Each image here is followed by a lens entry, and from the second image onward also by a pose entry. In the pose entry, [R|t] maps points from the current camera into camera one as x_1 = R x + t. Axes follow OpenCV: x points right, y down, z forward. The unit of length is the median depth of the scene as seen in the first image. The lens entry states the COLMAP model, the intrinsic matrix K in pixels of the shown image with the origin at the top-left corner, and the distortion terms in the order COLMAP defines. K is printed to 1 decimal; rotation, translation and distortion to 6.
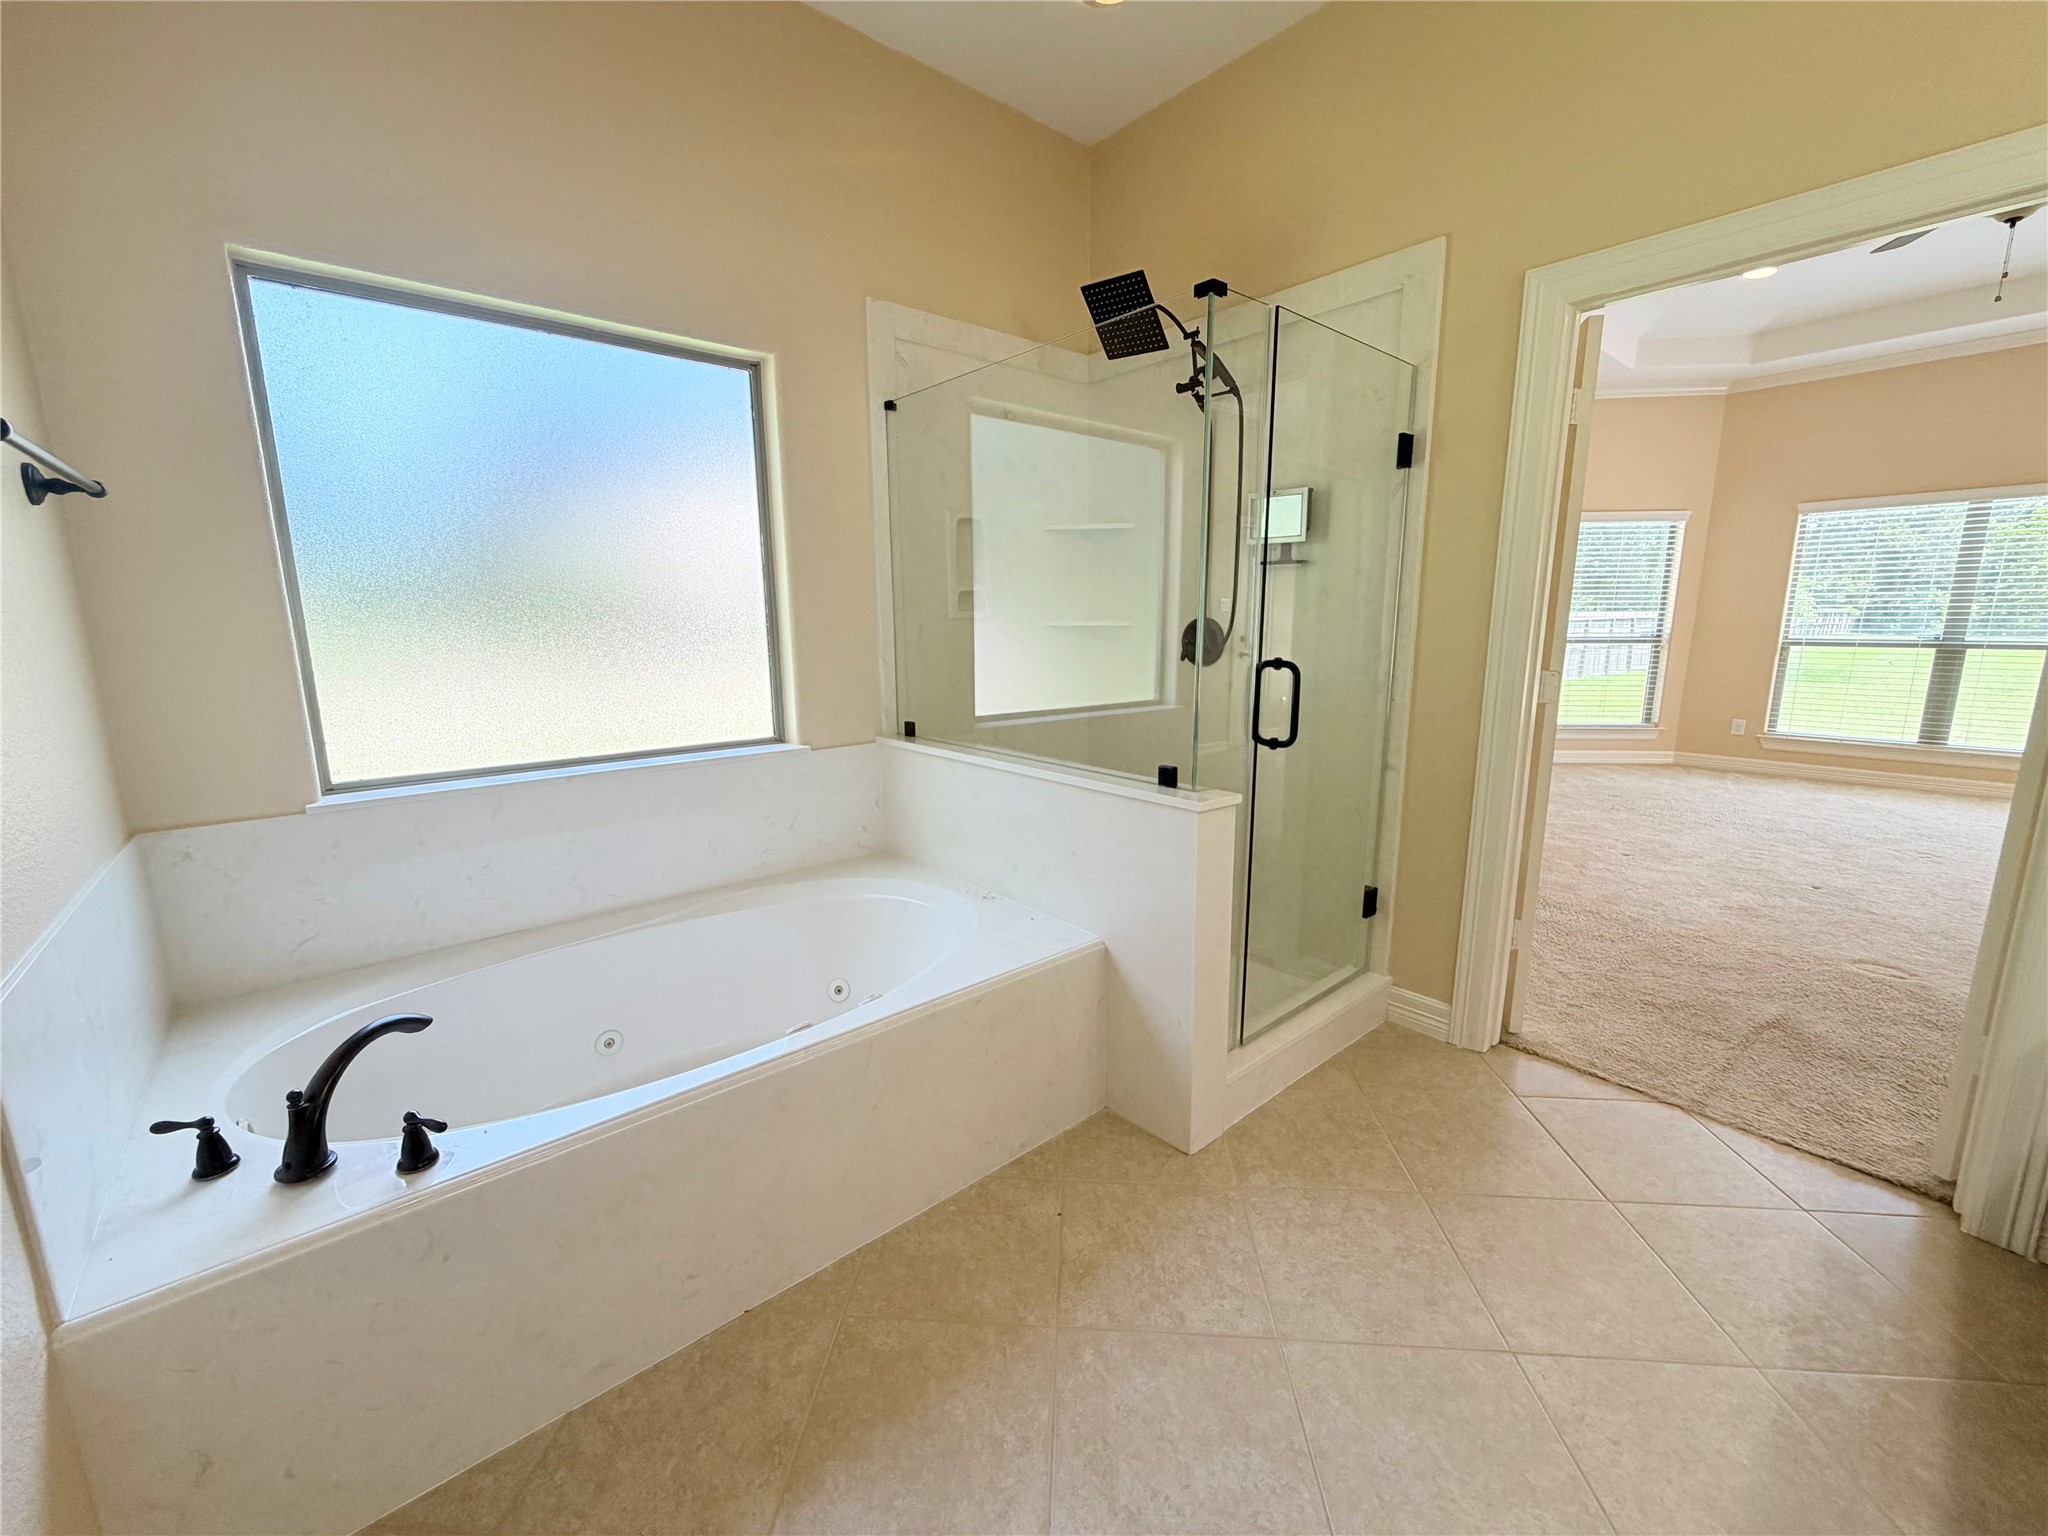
lens RADIAL K [[815.5, 0, 1019.7], [0, 815.5, 769.1], [0, 0, 1]] dist [-0.000321, 0.000104]
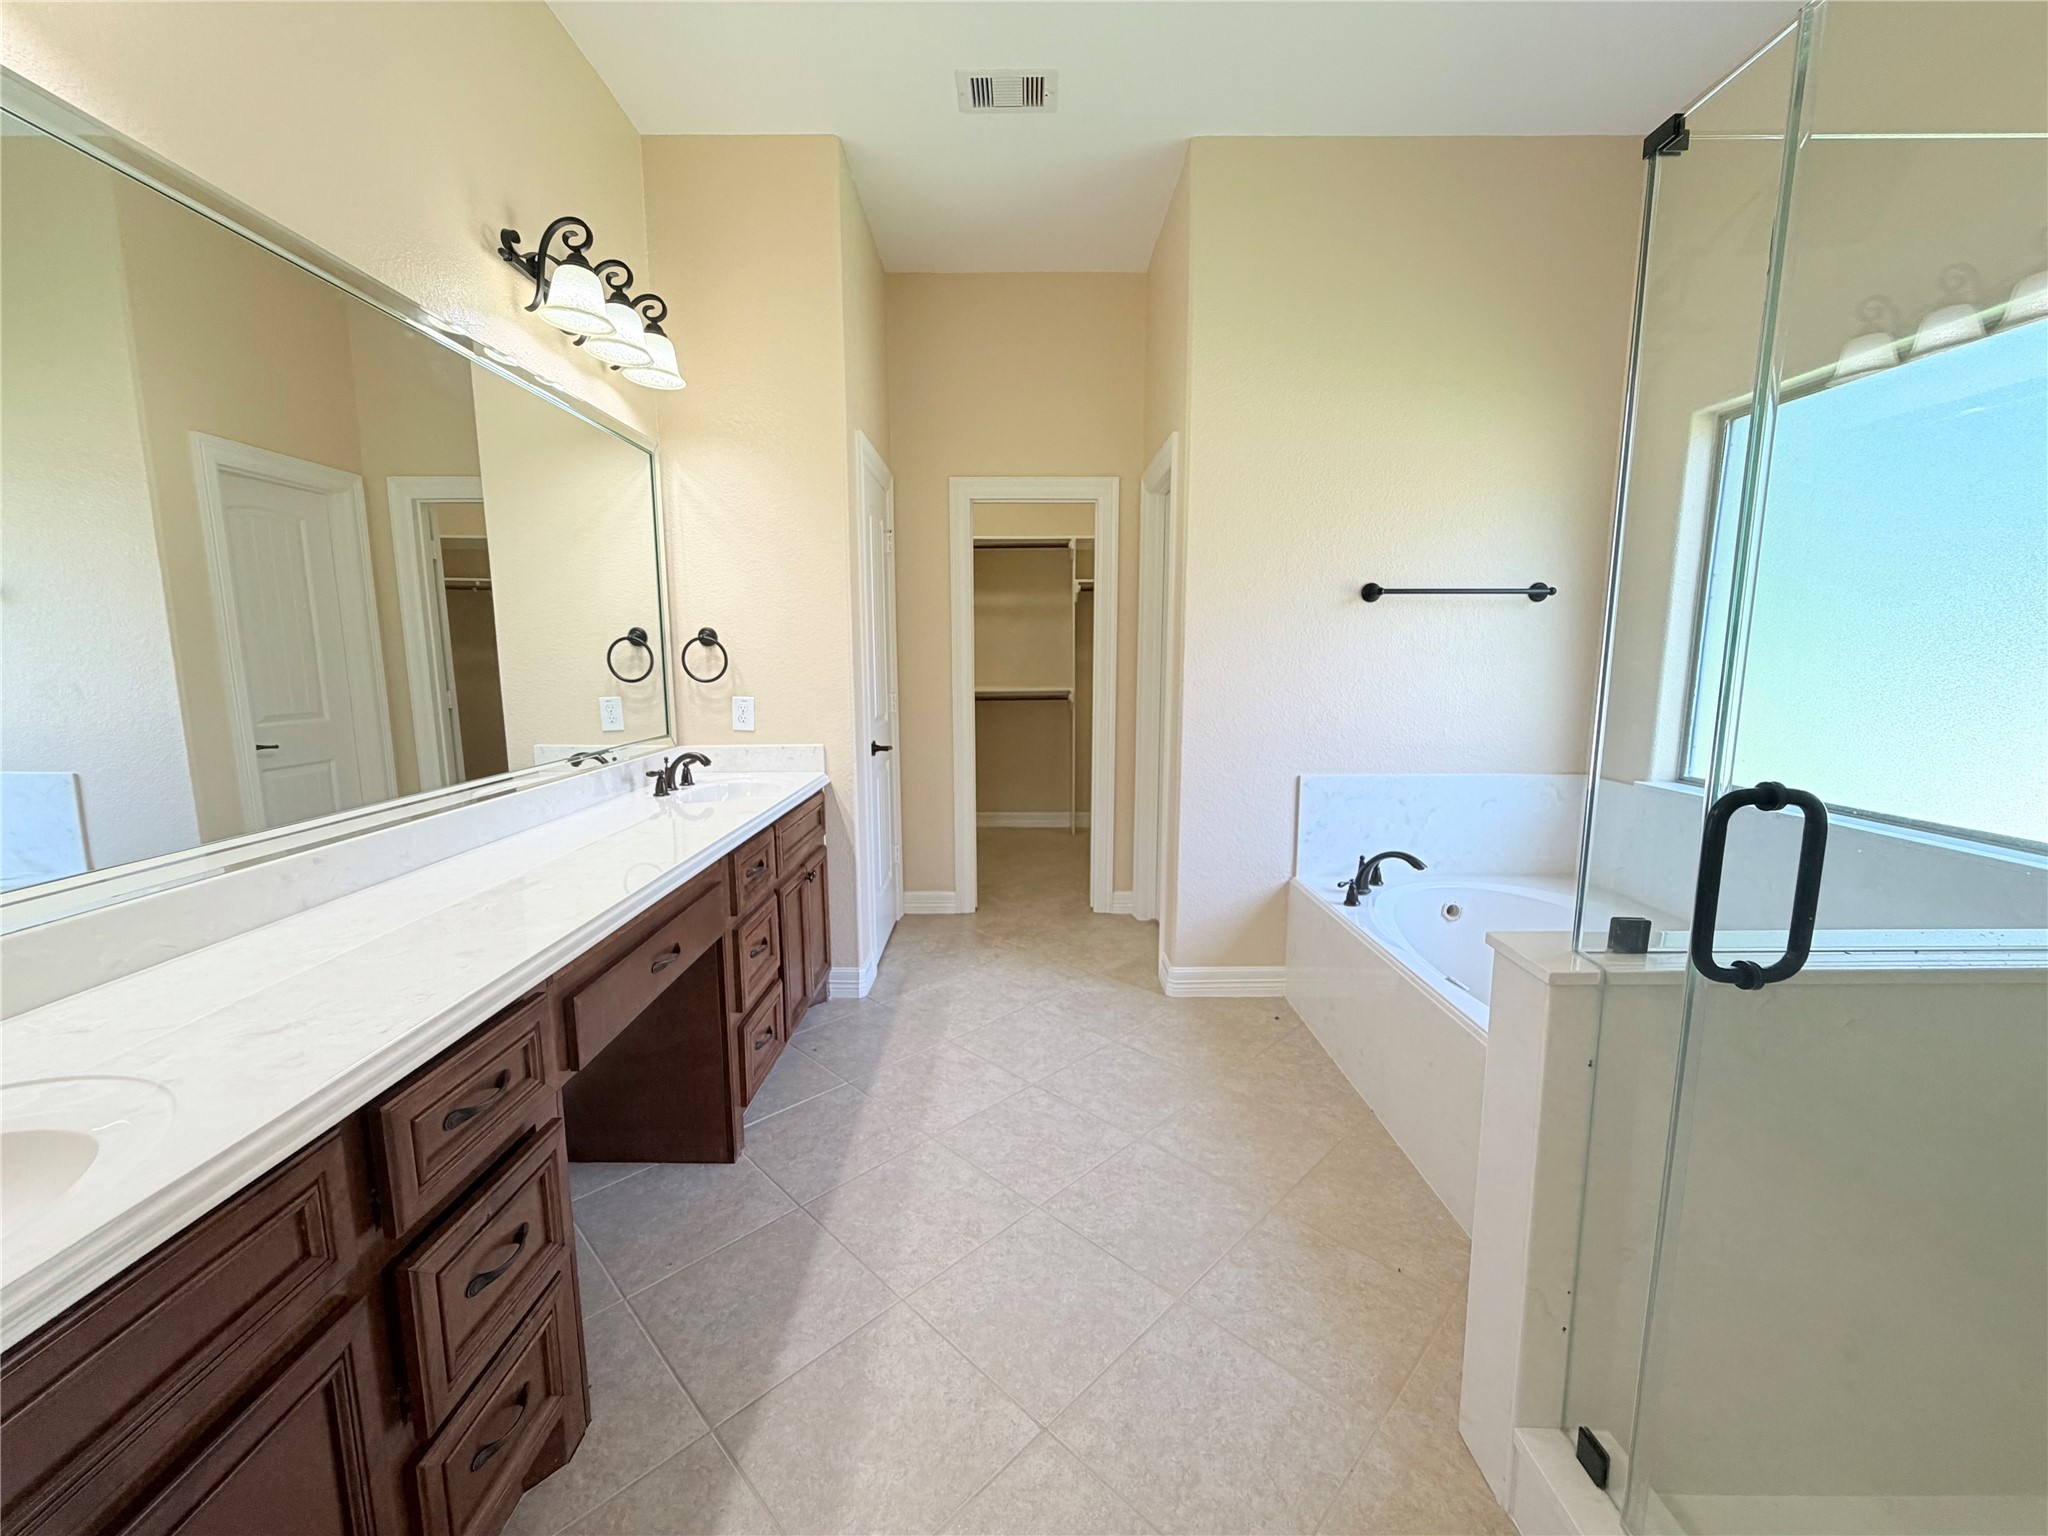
lens RADIAL K [[815.5, 0, 1019.7], [0, 815.5, 769.1], [0, 0, 1]] dist [-0.000321, 0.000104]
pose [[-0.649862, 0.119743, -0.750560, 0.470001], [-0.131463, 0.954919, 0.266172, -0.107833], [0.748597, 0.271646, -0.604824, 0.504758]]
